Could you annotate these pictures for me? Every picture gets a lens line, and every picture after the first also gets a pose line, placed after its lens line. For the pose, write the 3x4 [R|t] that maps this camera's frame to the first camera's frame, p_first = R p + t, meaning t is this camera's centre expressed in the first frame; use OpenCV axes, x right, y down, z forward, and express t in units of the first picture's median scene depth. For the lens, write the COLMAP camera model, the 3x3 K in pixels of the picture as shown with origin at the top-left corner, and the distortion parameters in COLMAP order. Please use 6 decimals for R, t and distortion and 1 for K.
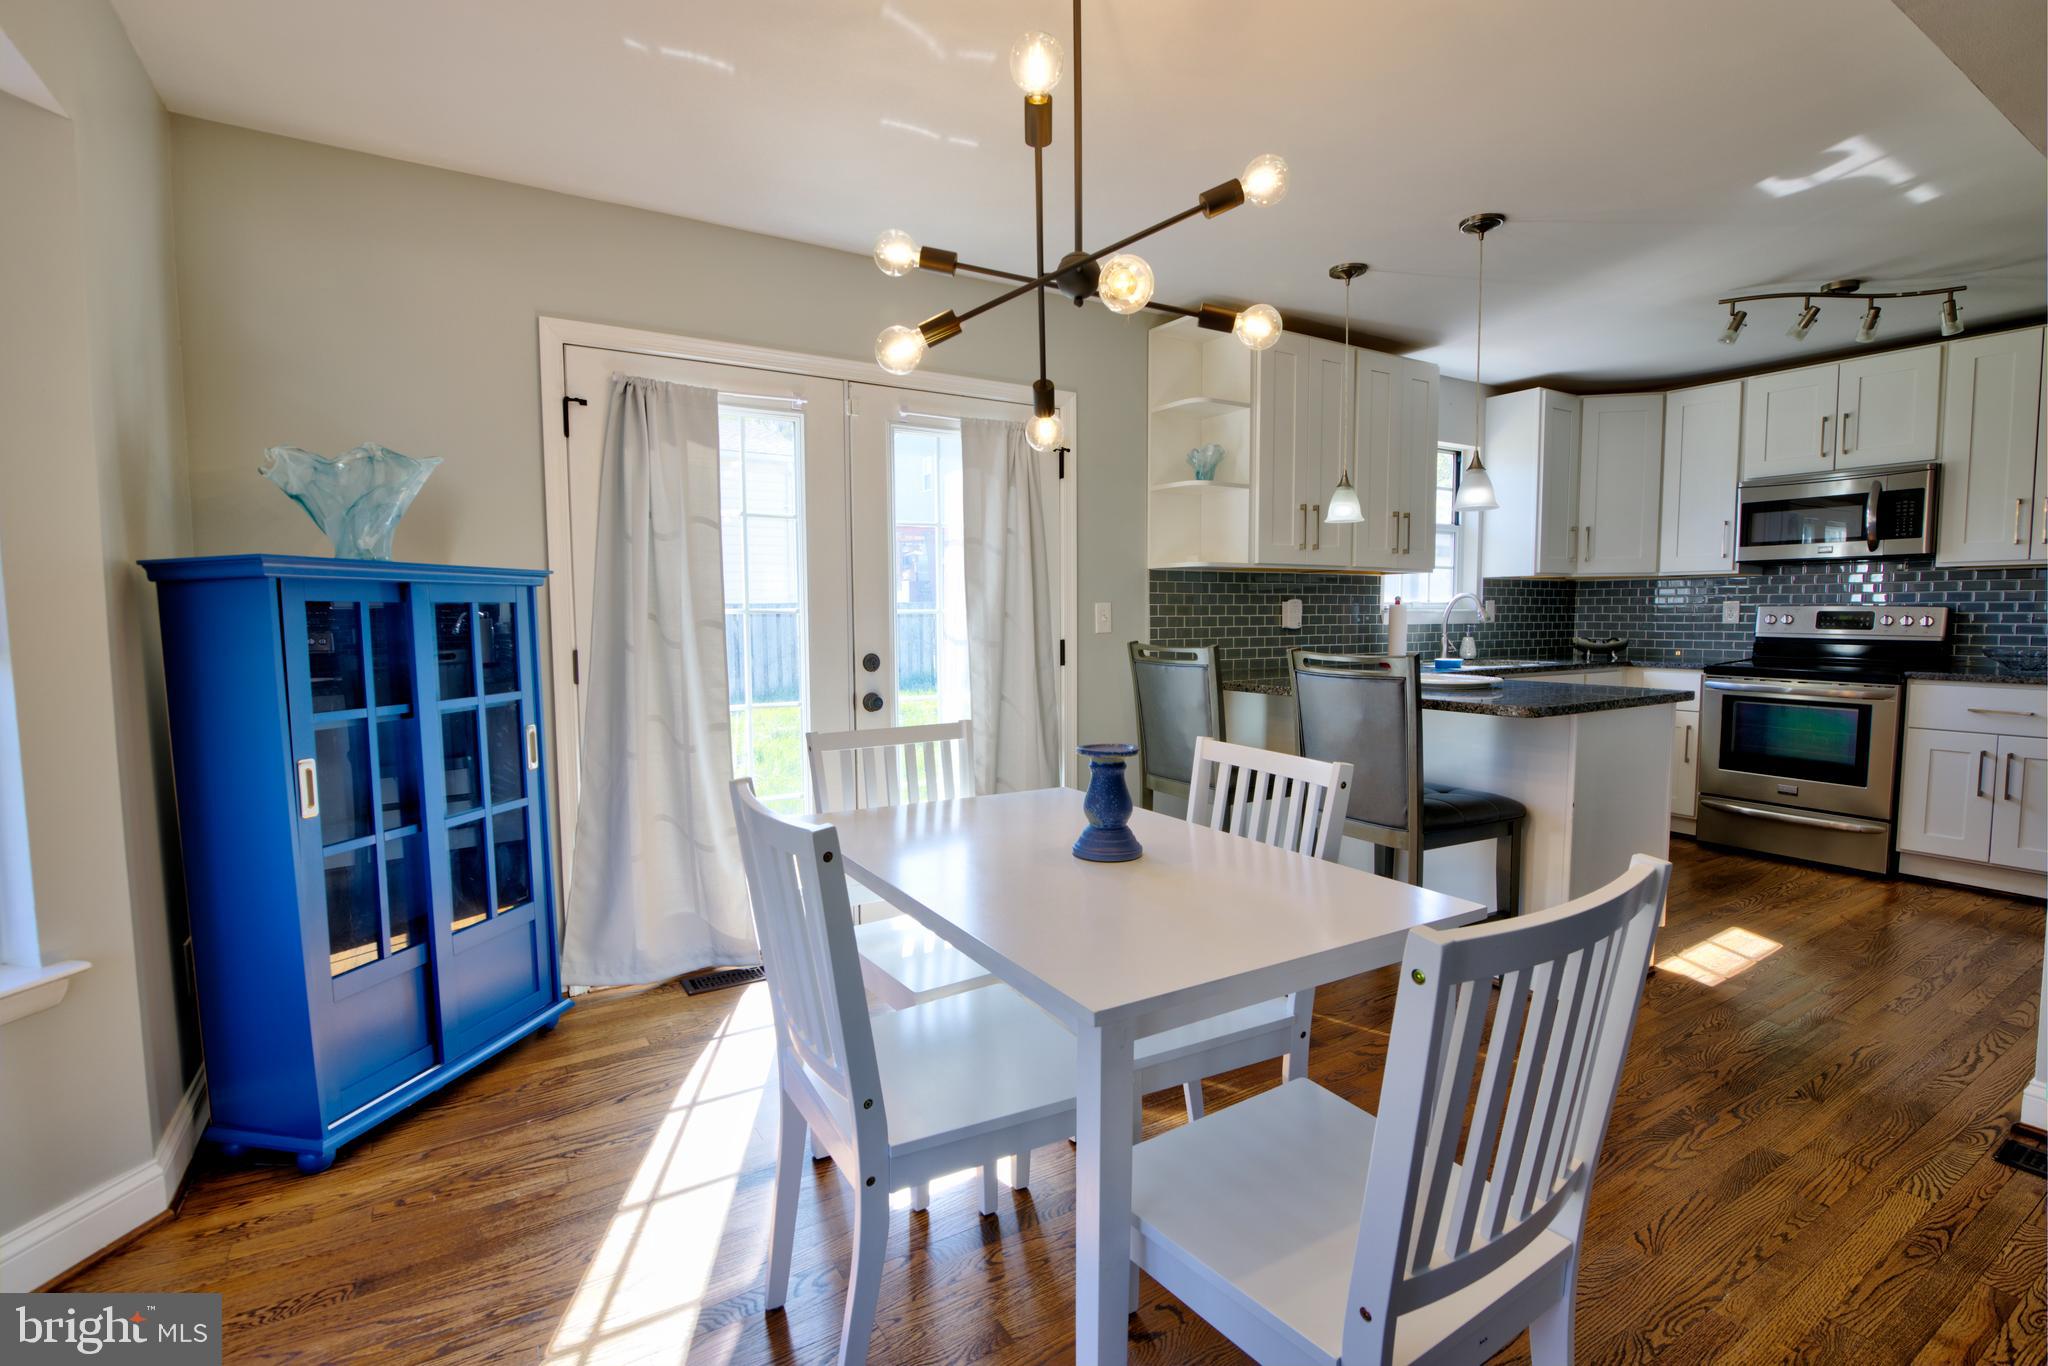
lens RADIAL K [[937.9, 0, 1034.3], [0, 937.9, 682.7], [0, 0, 1]] dist [-0.015054, -0.000631]
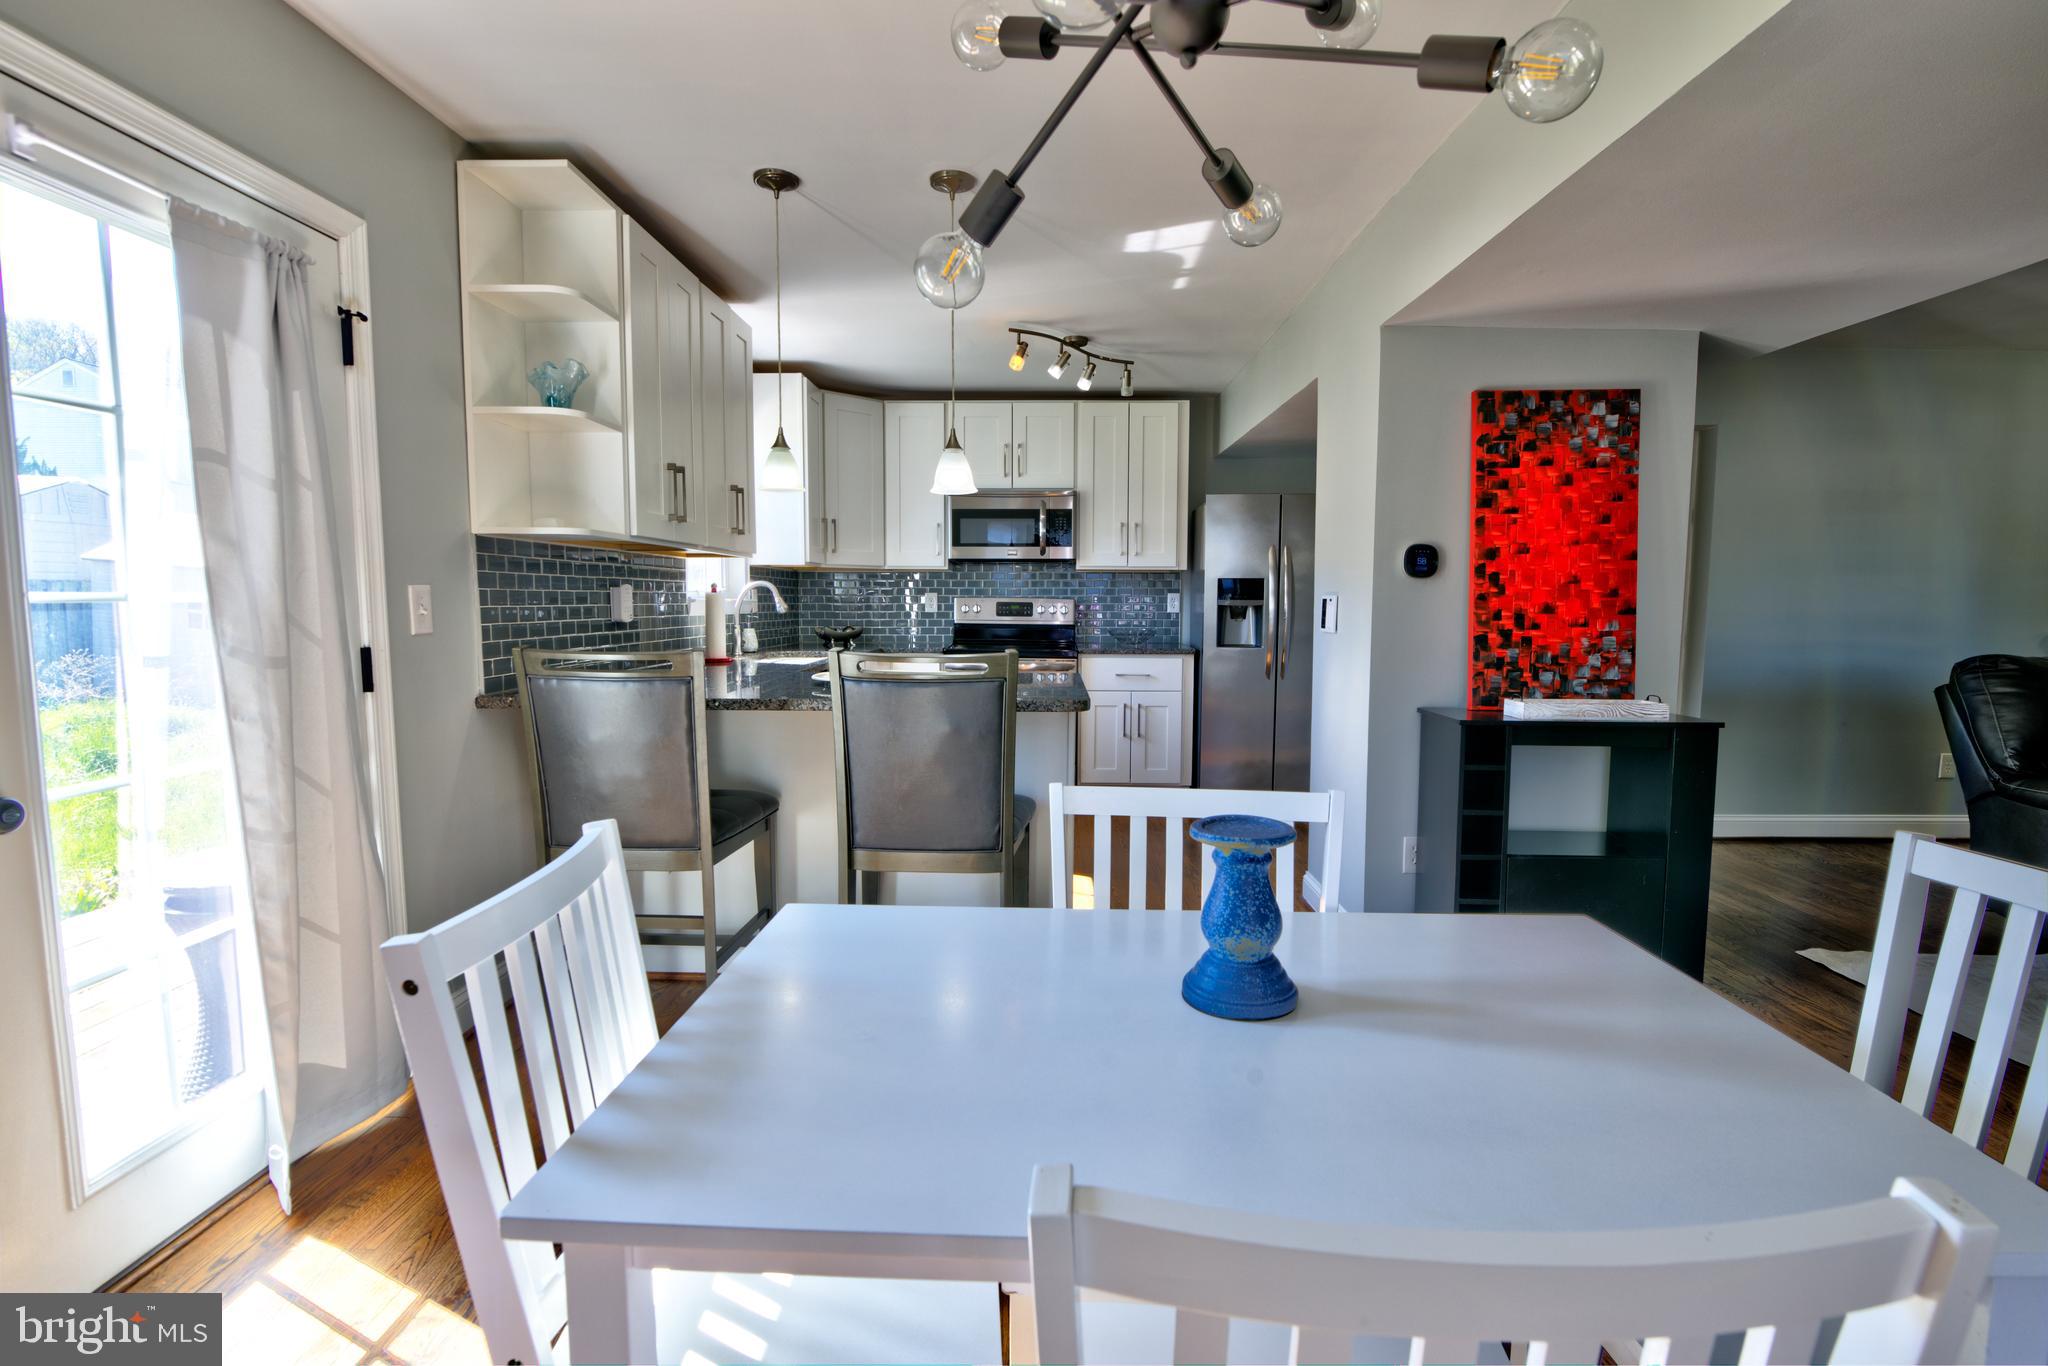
lens RADIAL K [[937.9, 0, 1026.3], [0, 937.9, 687.8], [0, 0, 1]] dist [-0.015054, -0.000631]
pose [[0.552408, -0.070804, 0.830562, -0.195907], [0.055310, 0.997304, 0.048232, -0.023088], [-0.831737, 0.019295, 0.554834, 0.300683]]
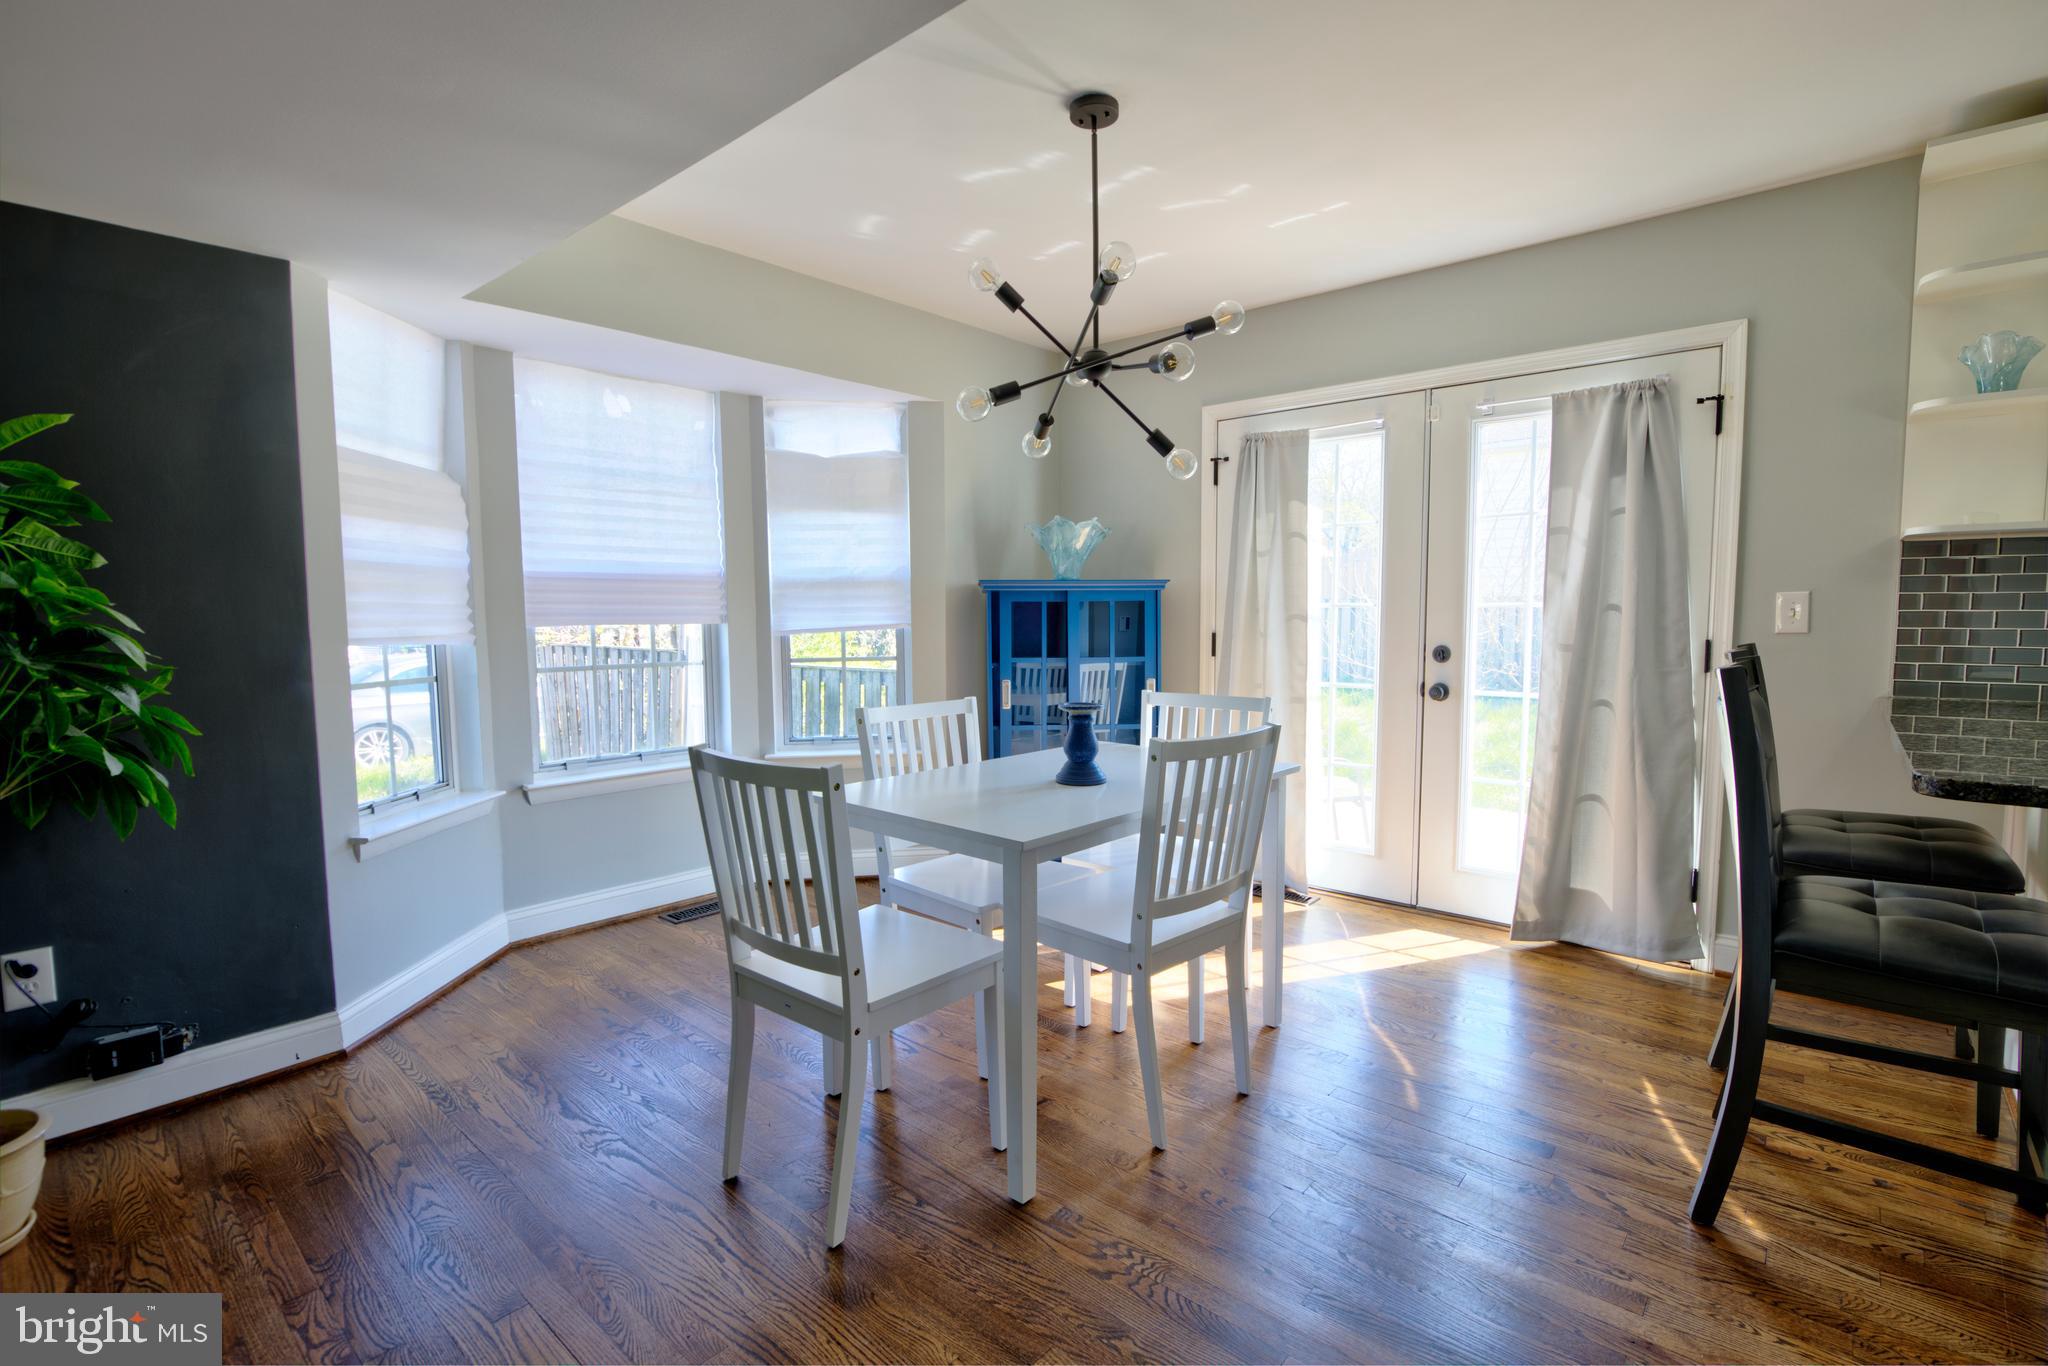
lens RADIAL K [[937.9, 0, 1034.6], [0, 937.9, 689.2], [0, 0, 1]] dist [-0.015054, -0.000631]
pose [[0.296009, 0.083265, -0.951549, 0.535758], [-0.064587, 0.995658, 0.067033, -0.017788], [0.952999, 0.041616, 0.300102, 0.198442]]
